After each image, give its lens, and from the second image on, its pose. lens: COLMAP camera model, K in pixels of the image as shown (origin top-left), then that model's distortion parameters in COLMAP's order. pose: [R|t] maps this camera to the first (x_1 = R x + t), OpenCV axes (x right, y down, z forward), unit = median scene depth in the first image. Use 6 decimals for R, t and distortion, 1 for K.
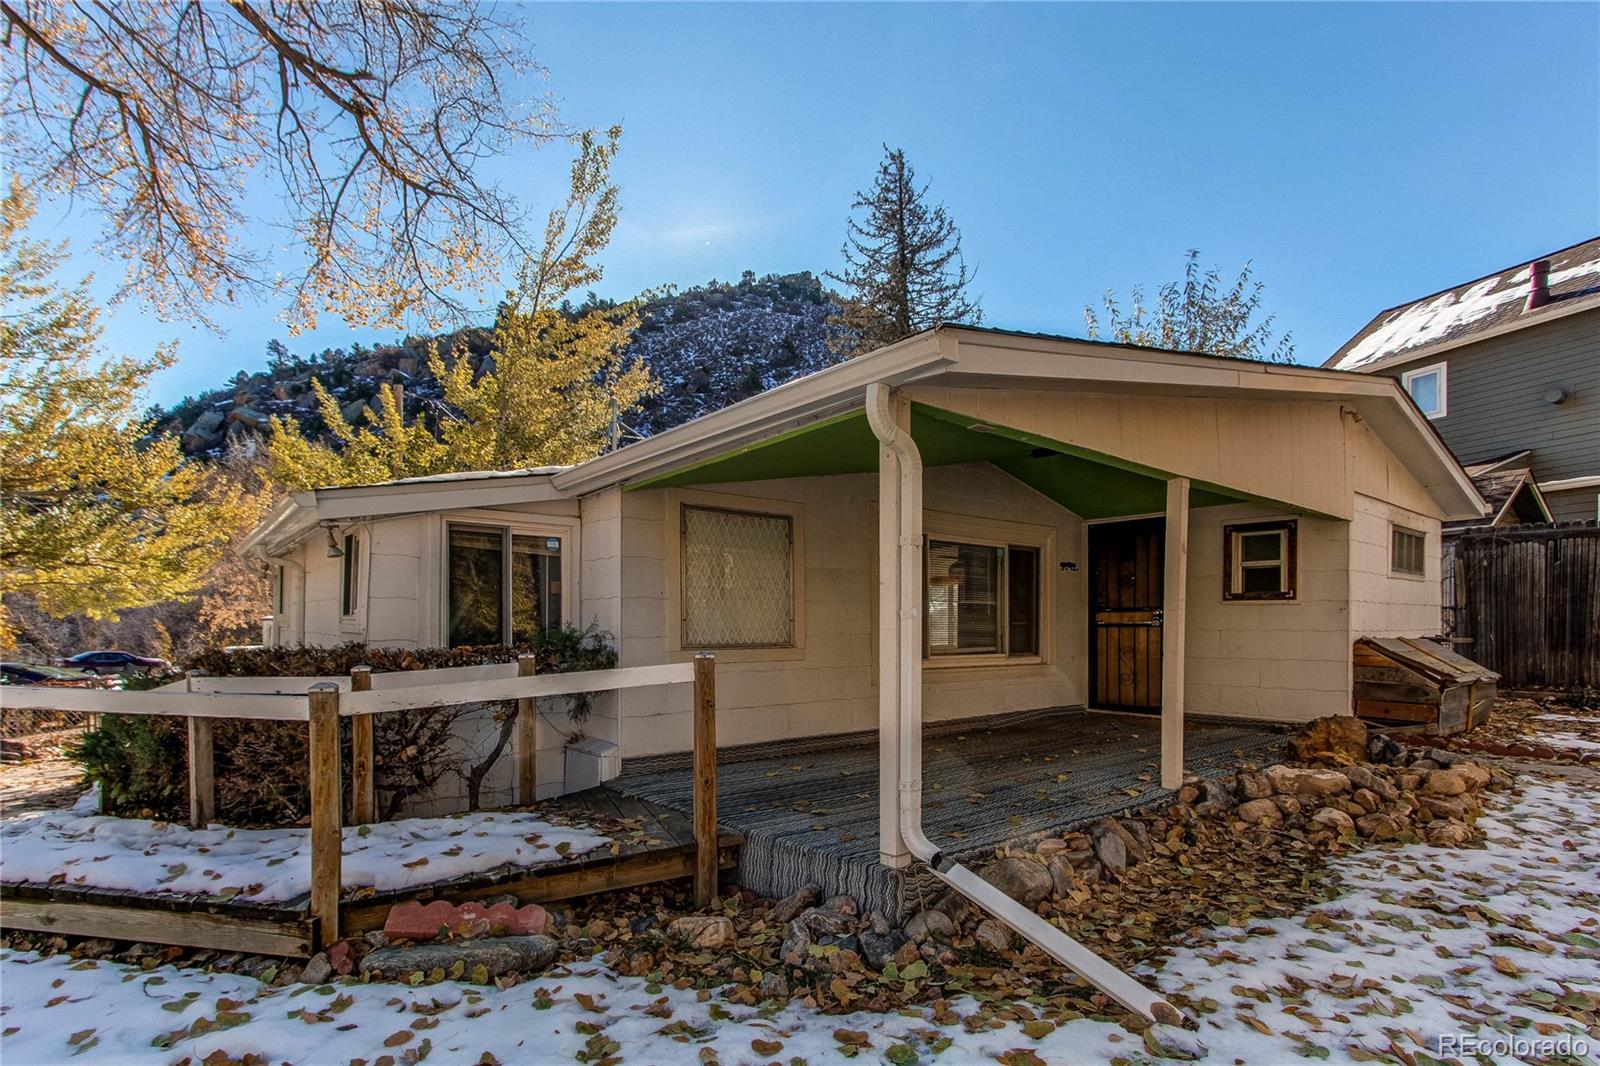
lens RADIAL K [[772.4, 0, 764.3], [0, 772.4, 621.9], [0, 0, 1]] dist [0.002409, 0.000174]
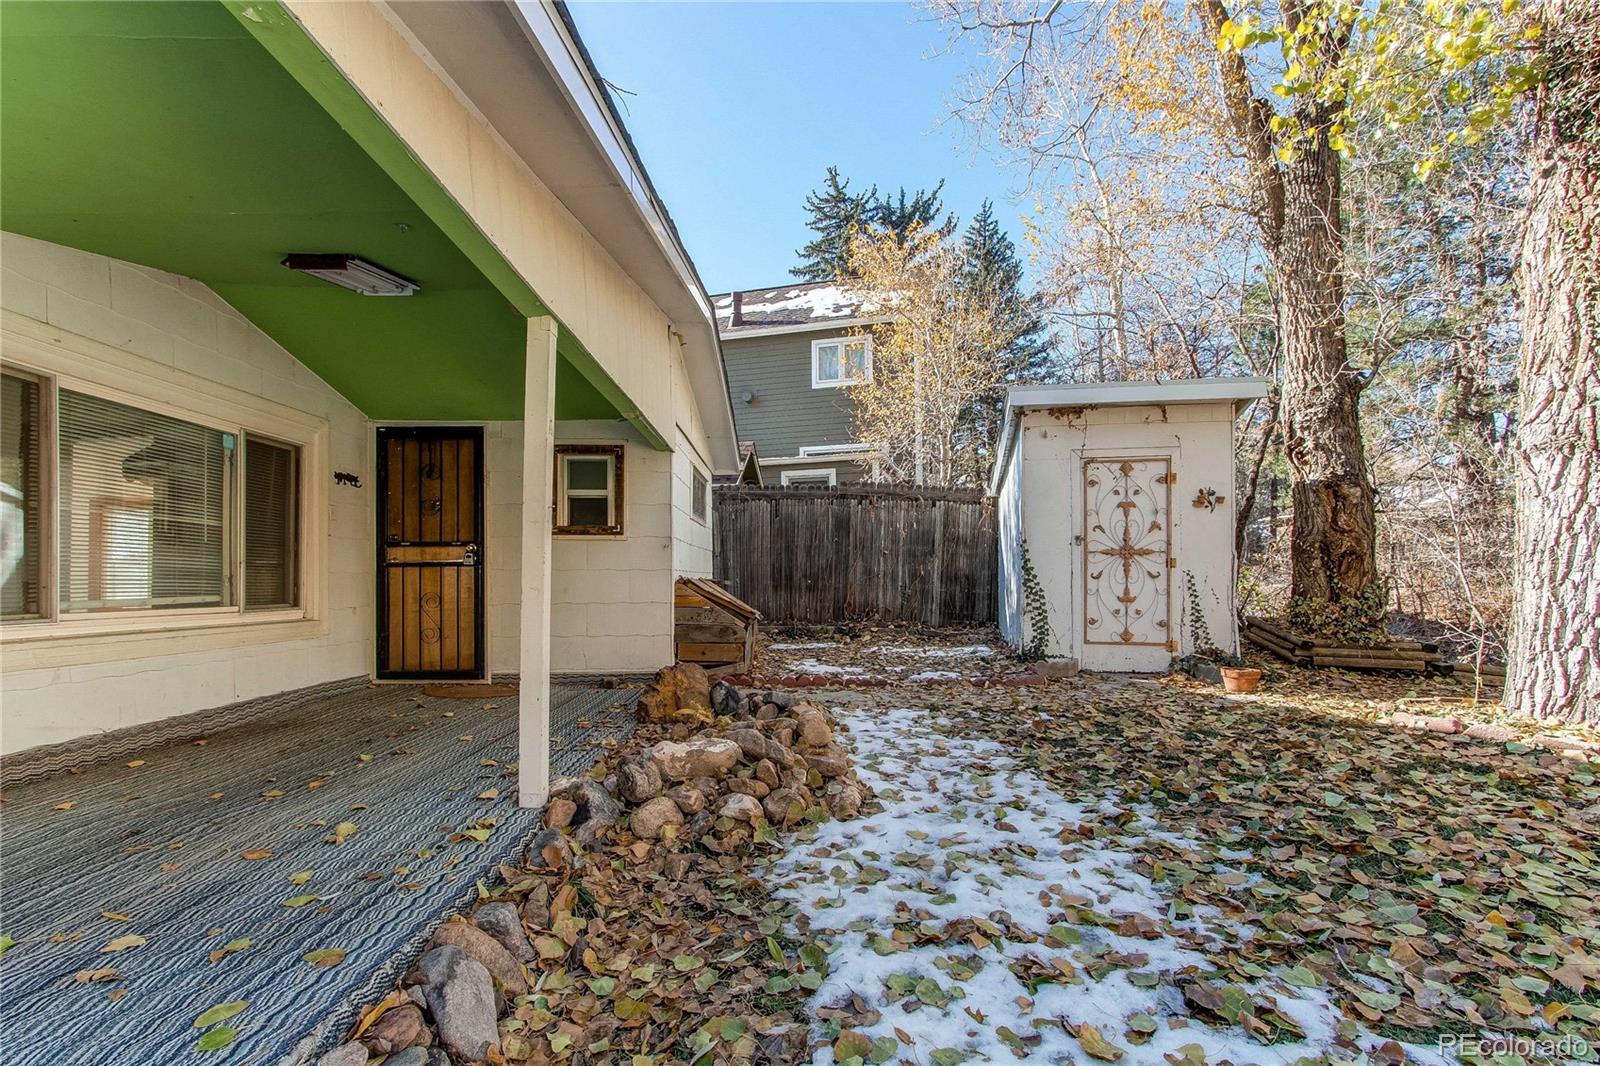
lens RADIAL K [[772.4, 0, 798.3], [0, 772.4, 572.3], [0, 0, 1]] dist [0.002409, 0.000174]
pose [[0.611306, 0.005433, 0.791376, 0.130460], [-0.000746, 0.999980, -0.006289, 0.023836], [-0.791394, 0.003254, 0.611298, 0.362838]]
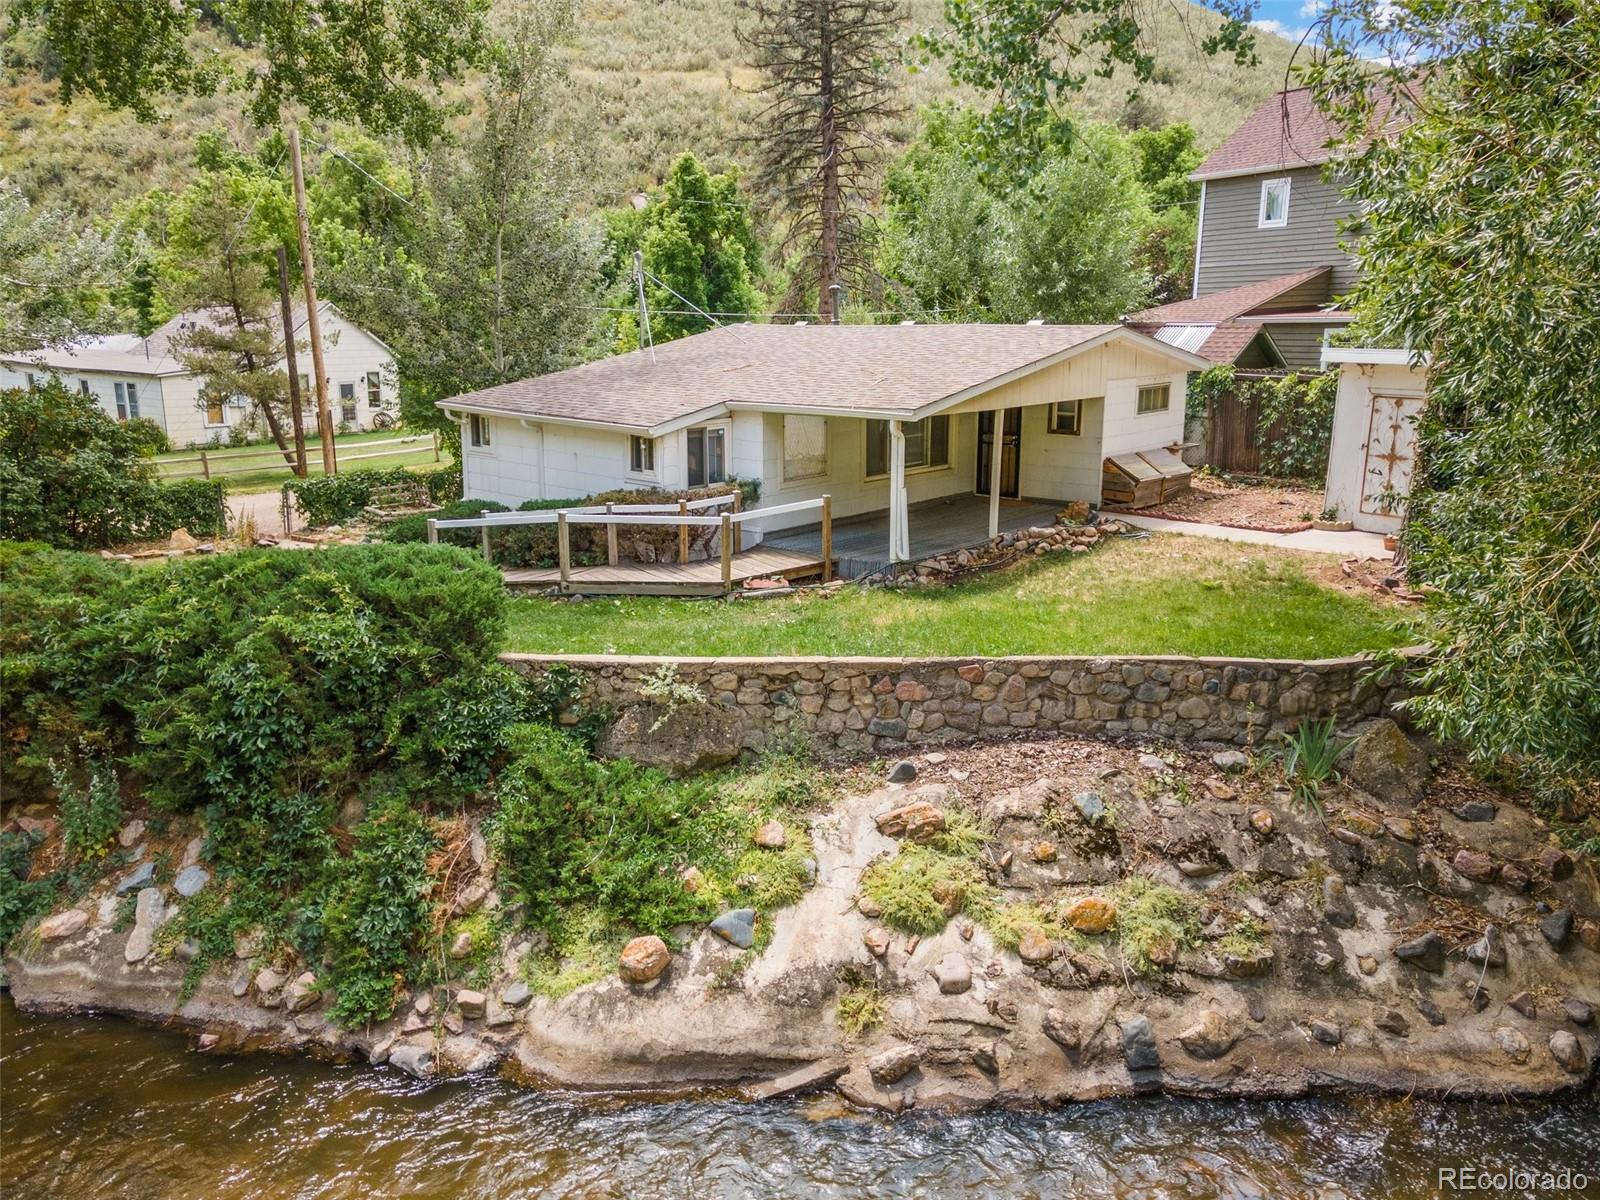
lens RADIAL K [[1120.8, 0, 800.3], [0, 1120.8, 599.3], [0, 0, 1]] dist [0.003073, -0.000318]
pose [[0.980559, -0.045457, 0.190886, -0.615959], [-0.002699, 0.969581, 0.244755, -0.373737], [-0.196206, -0.240512, 0.950609, -1.867676]]
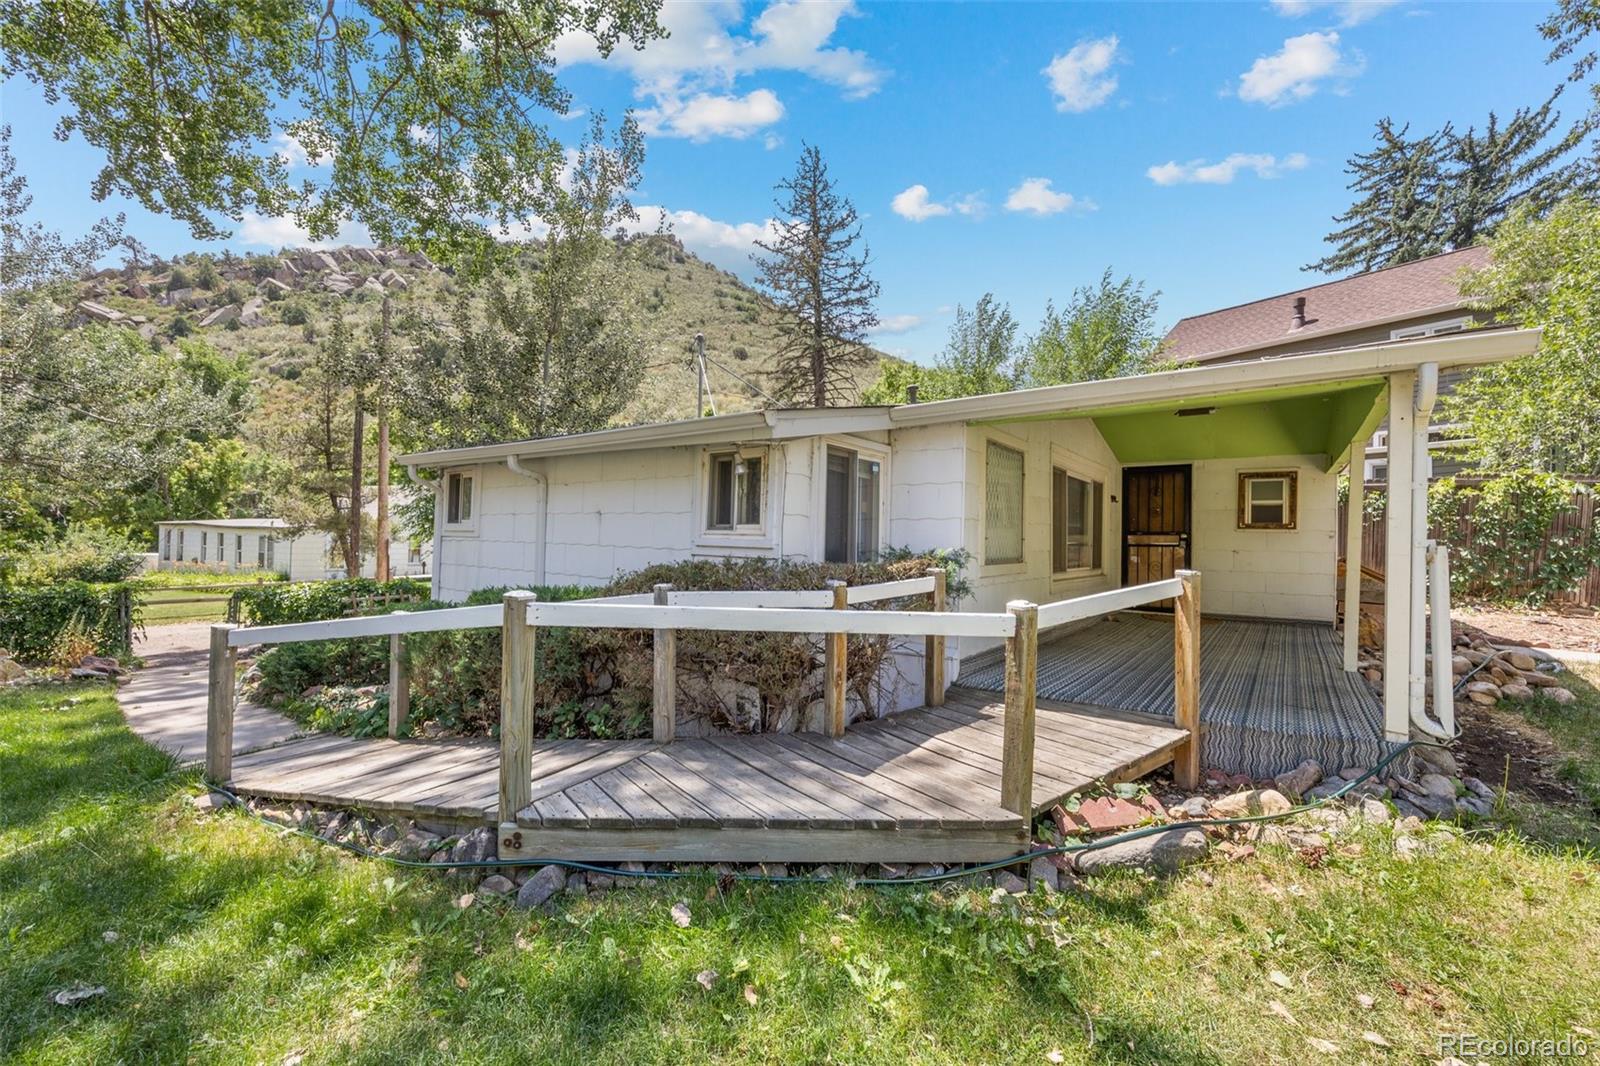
lens RADIAL K [[651.3, 0, 785.9], [0, 651.3, 535.6], [0, 0, 1]] dist [-0.002853, 0.000581]
pose [[0.971141, 0.016587, 0.237929, -0.578068], [-0.017053, 0.999855, -0.000099, -0.002200], [-0.237896, -0.003961, 0.971283, 0.111315]]
